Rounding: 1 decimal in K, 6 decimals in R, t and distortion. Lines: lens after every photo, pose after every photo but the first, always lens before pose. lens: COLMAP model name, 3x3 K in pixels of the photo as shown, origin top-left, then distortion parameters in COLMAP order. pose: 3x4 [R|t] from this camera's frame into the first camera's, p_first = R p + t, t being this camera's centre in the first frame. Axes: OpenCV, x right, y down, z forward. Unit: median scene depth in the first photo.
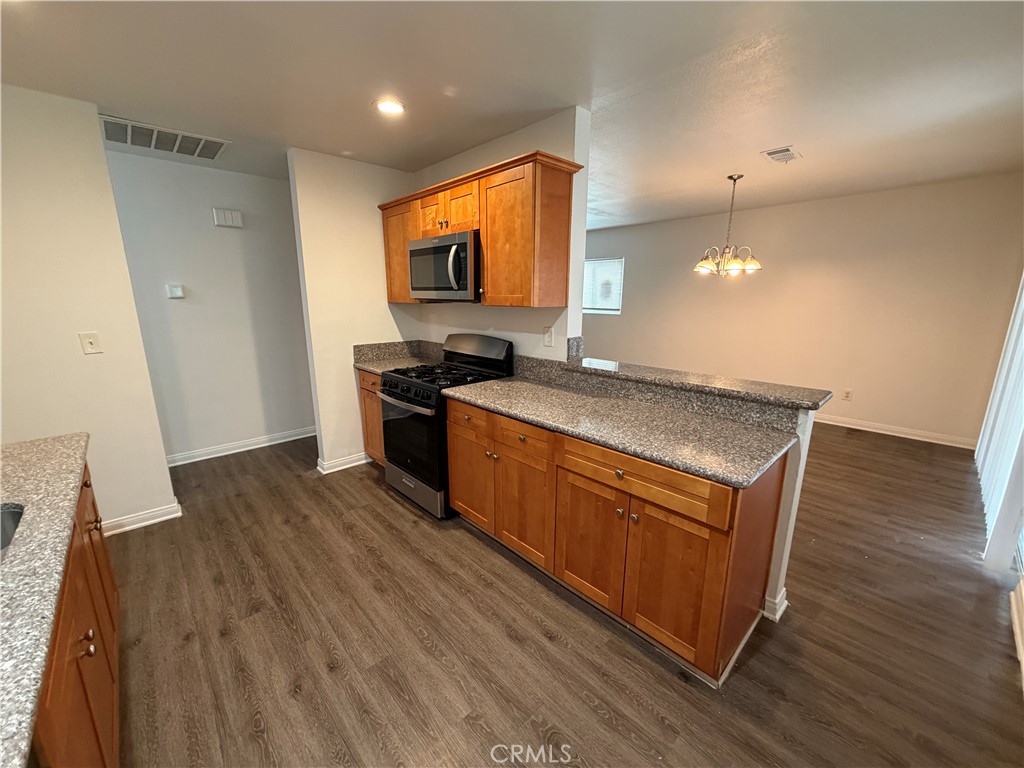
lens RADIAL K [[407.2, 0, 510.1], [0, 407.2, 386.2], [0, 0, 1]] dist [0.001011, -0.000347]
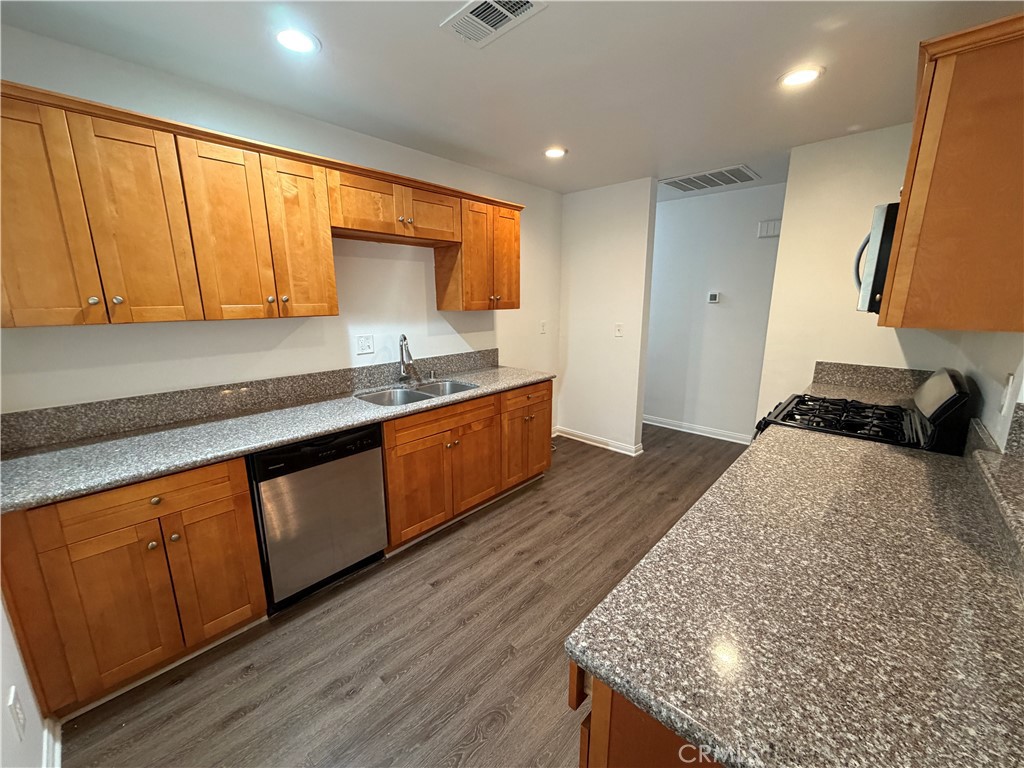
lens RADIAL K [[407.2, 0, 509.3], [0, 407.2, 386.7], [0, 0, 1]] dist [0.001011, -0.000347]
pose [[0.074195, 0.212374, -0.974368, 0.651299], [-0.216764, 0.957134, 0.192112, -0.122418], [0.973400, 0.196954, 0.117050, 0.486732]]
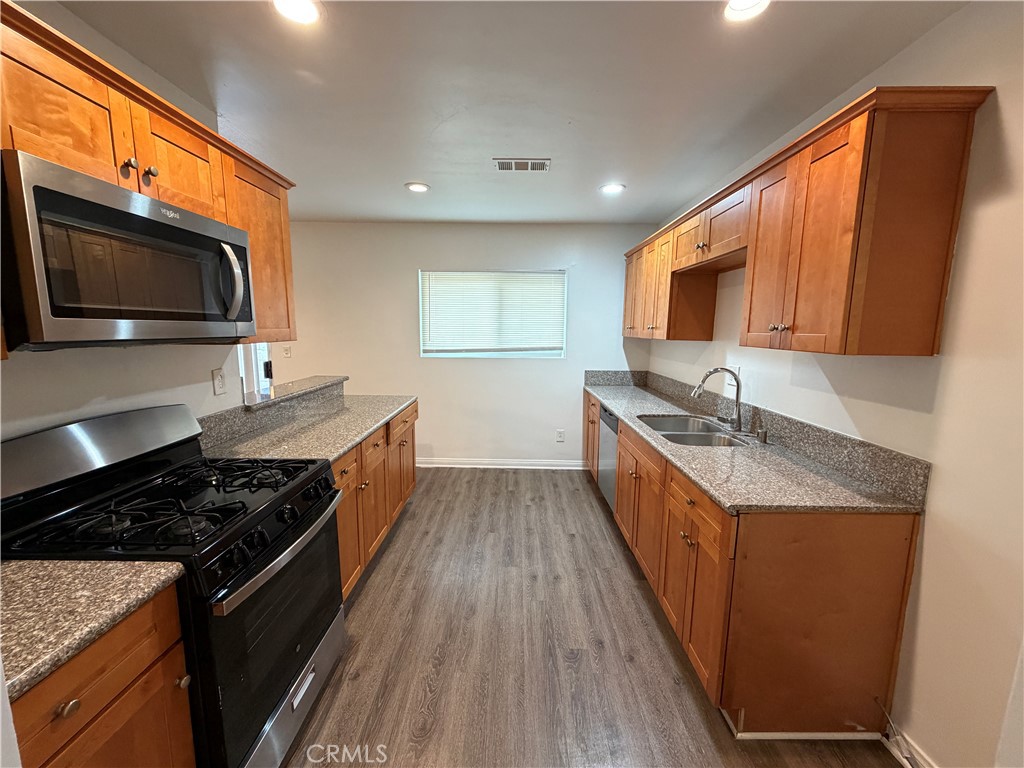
lens RADIAL K [[407.2, 0, 508.4], [0, 407.2, 385.1], [0, 0, 1]] dist [0.001011, -0.000347]
pose [[-0.720281, -0.108853, 0.685089, -1.040158], [0.141626, 0.943733, 0.298849, -0.339304], [-0.679071, 0.312282, -0.664336, 1.456246]]
